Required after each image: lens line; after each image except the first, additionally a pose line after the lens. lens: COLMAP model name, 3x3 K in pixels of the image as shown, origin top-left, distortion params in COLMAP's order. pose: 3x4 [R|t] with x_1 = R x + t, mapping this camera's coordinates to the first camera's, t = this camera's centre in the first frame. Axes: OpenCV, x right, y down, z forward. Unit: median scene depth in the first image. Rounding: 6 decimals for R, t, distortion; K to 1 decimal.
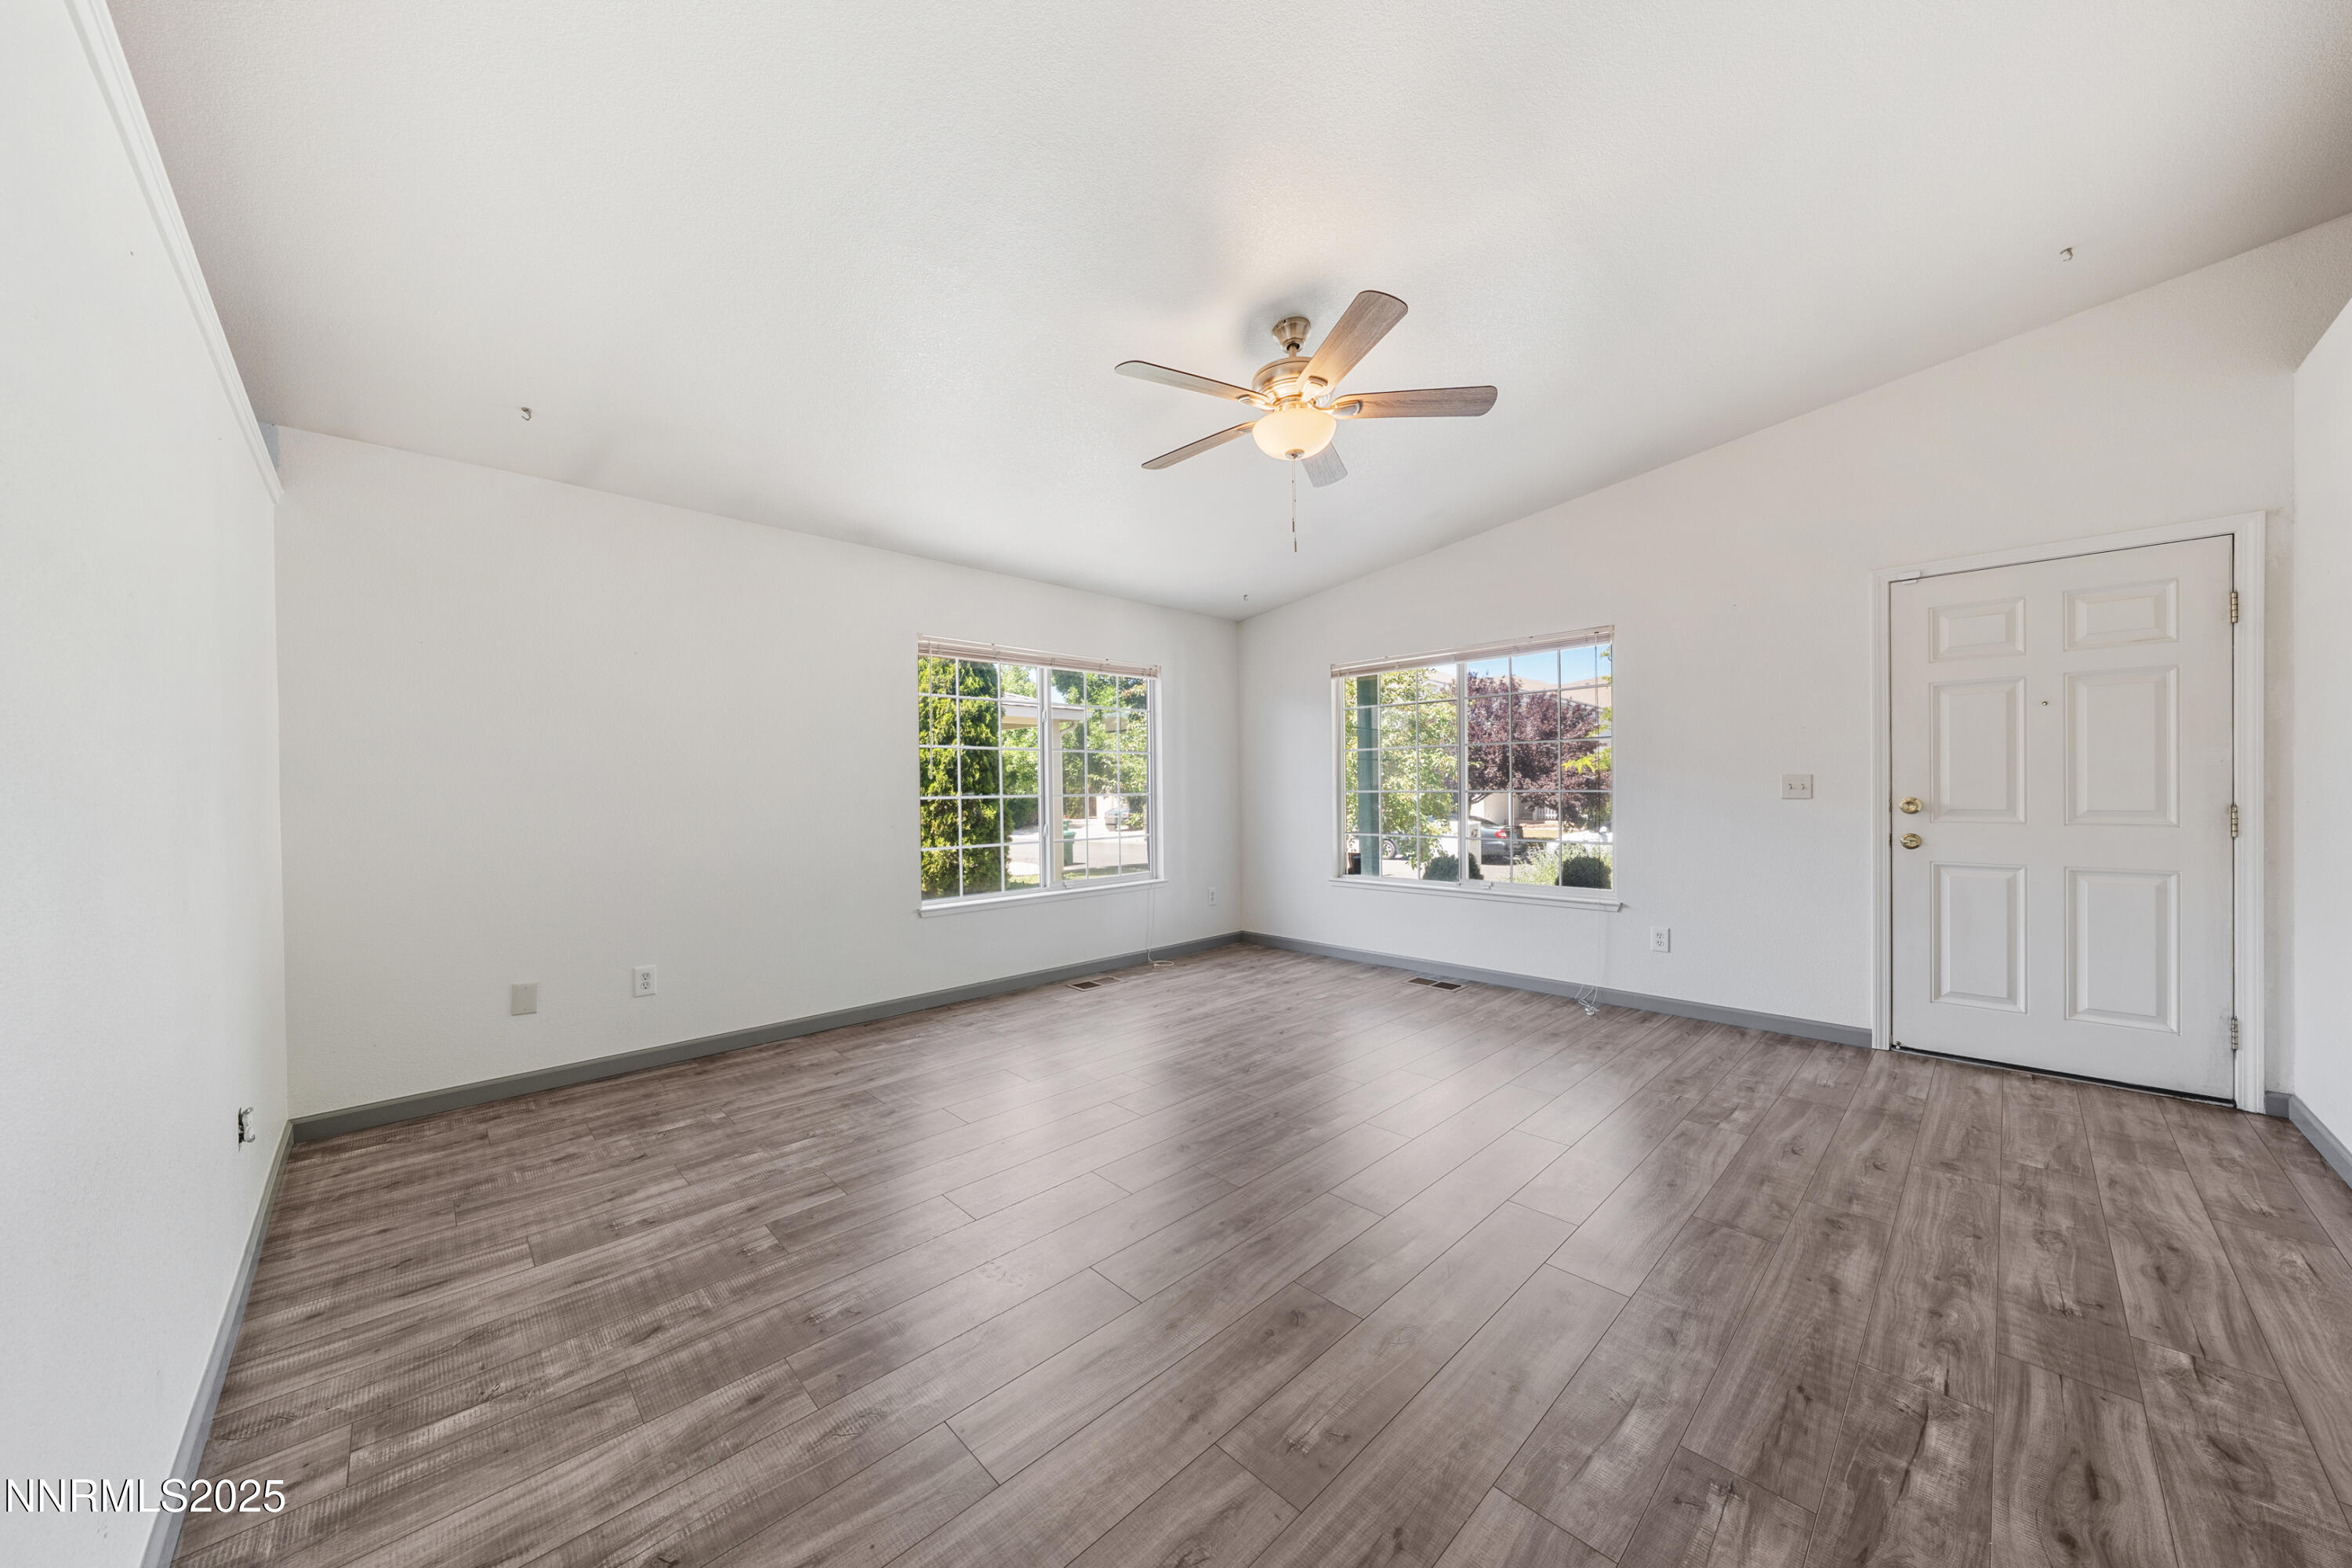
lens RADIAL K [[799.4, 0, 1168.4], [0, 799.4, 783.1], [0, 0, 1]] dist [-0.000258, 0.000258]
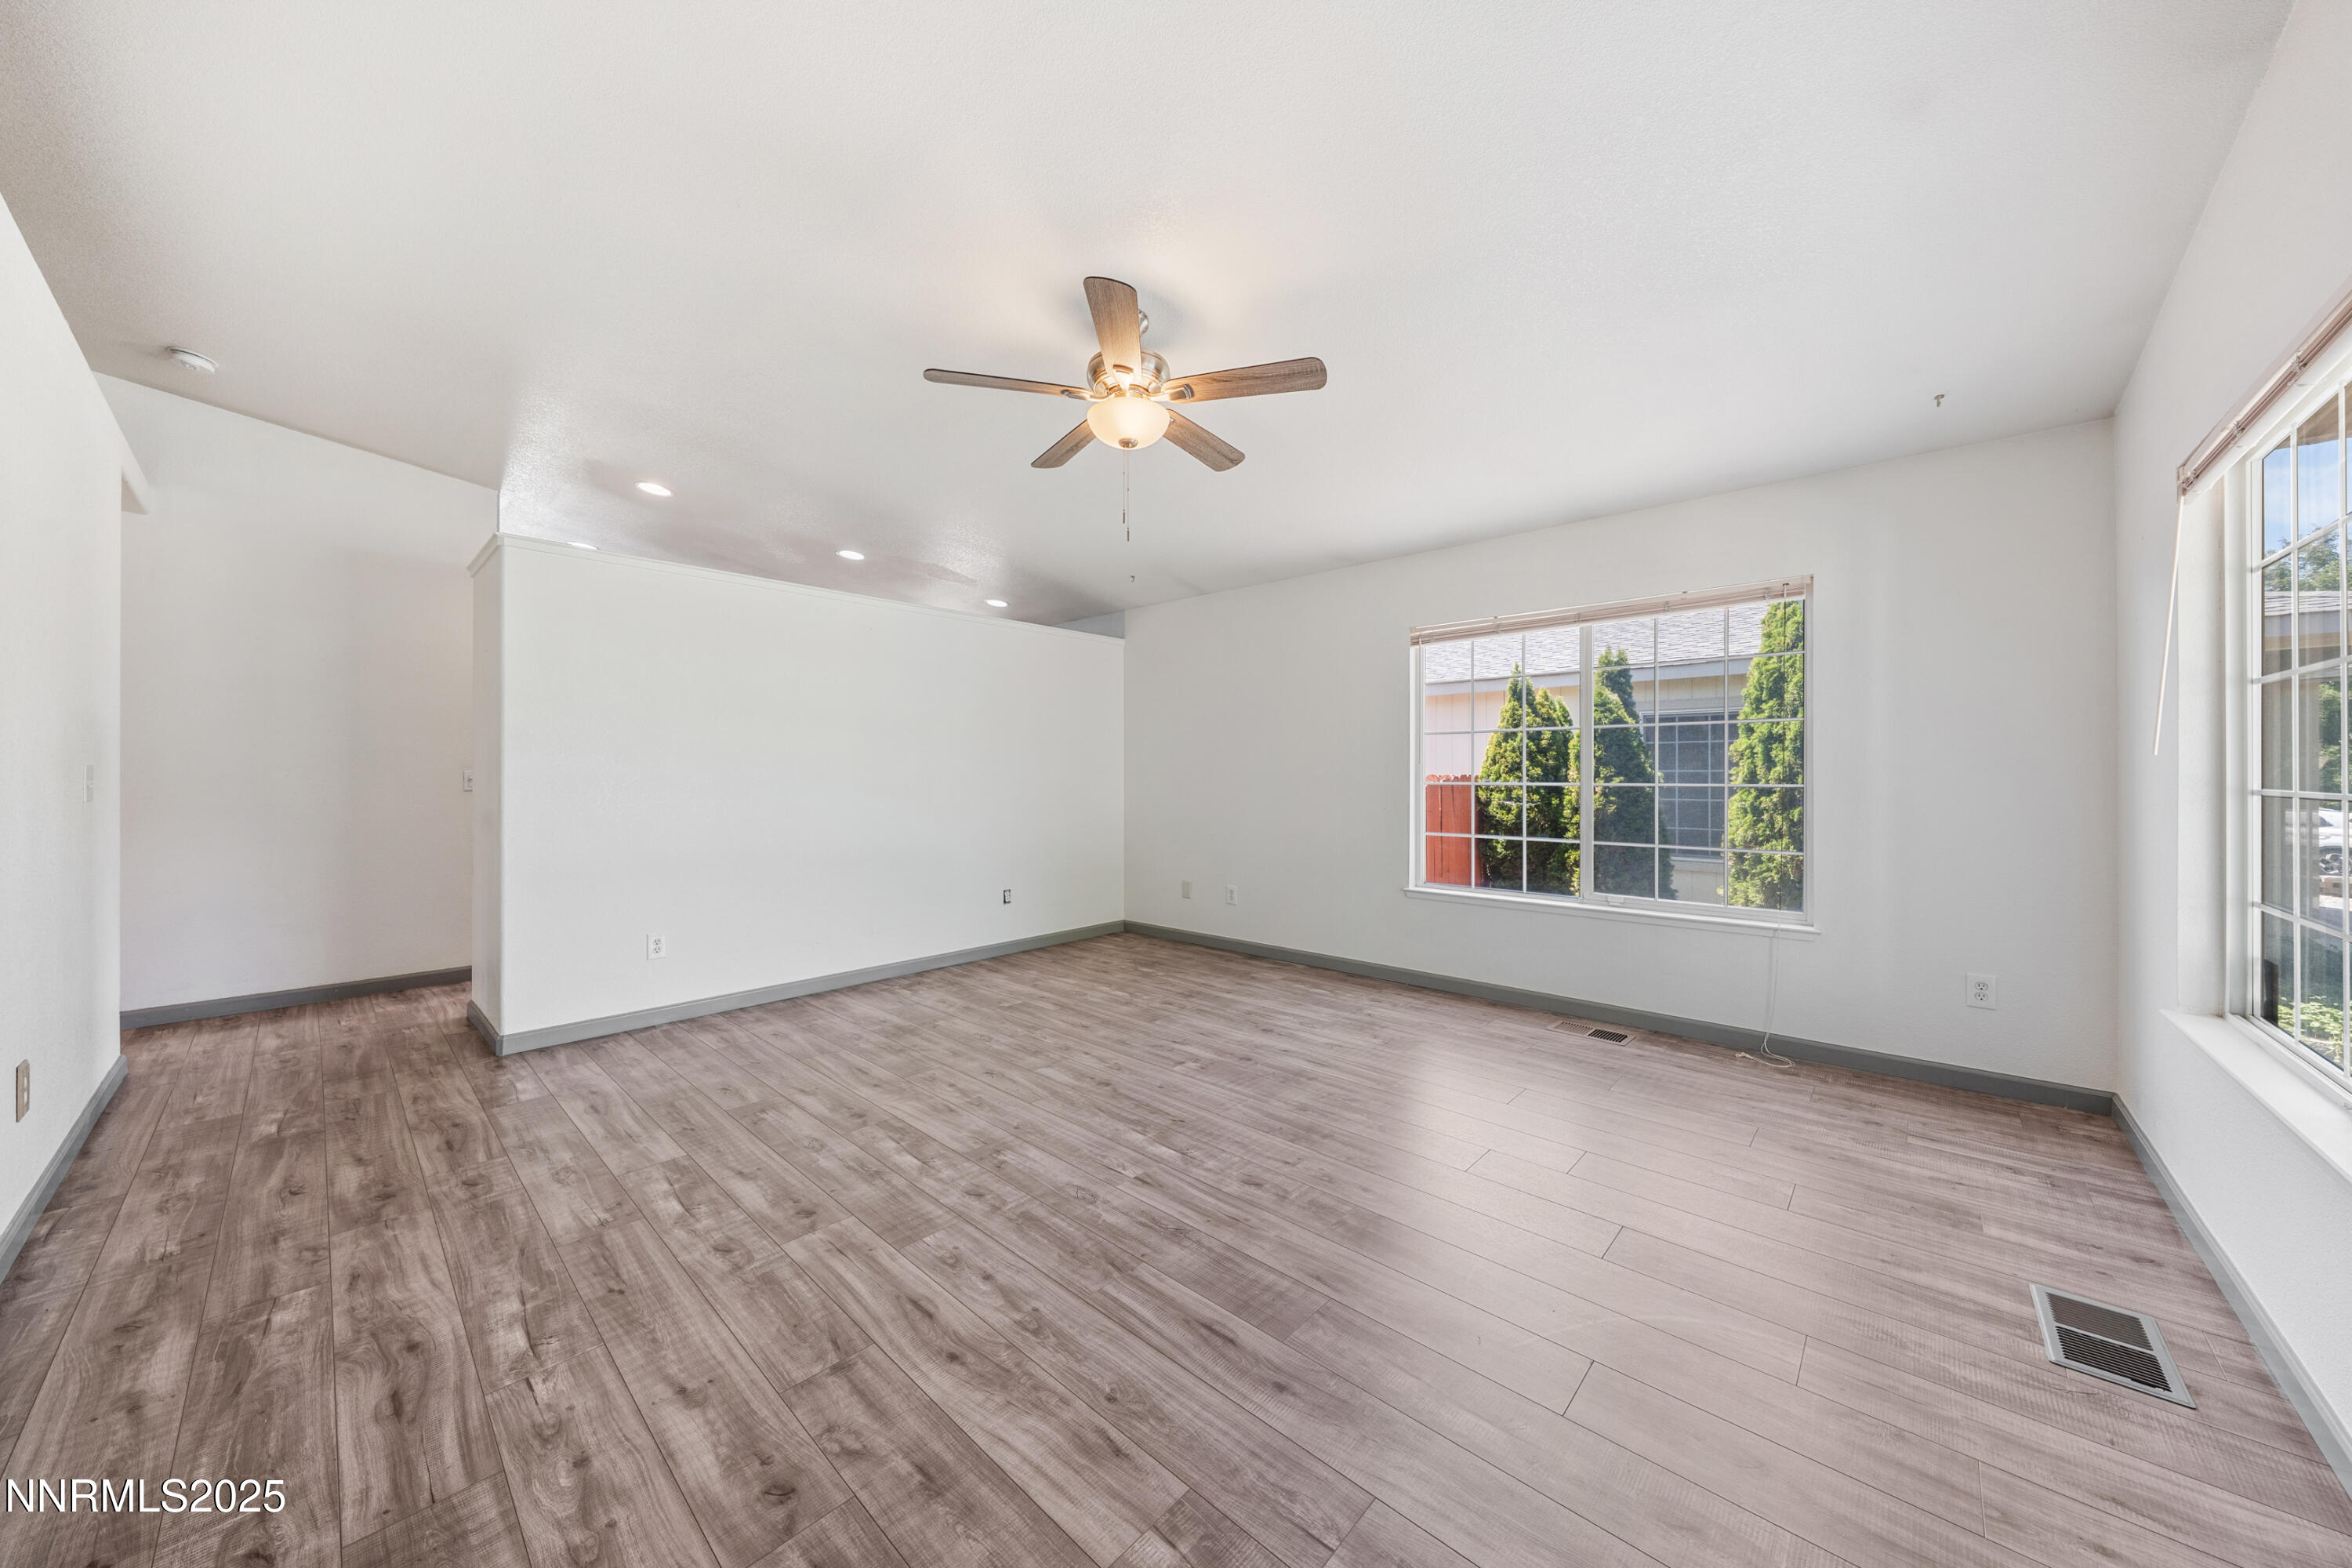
lens RADIAL K [[798.0, 0, 1173.7], [0, 798.0, 771.2], [0, 0, 1]] dist [-0.000028, -0.000181]
pose [[0.066670, 0.005564, -0.997760, 1.625477], [0.004955, 0.999970, 0.005908, -0.011676], [0.997763, -0.005338, 0.066640, 1.402307]]
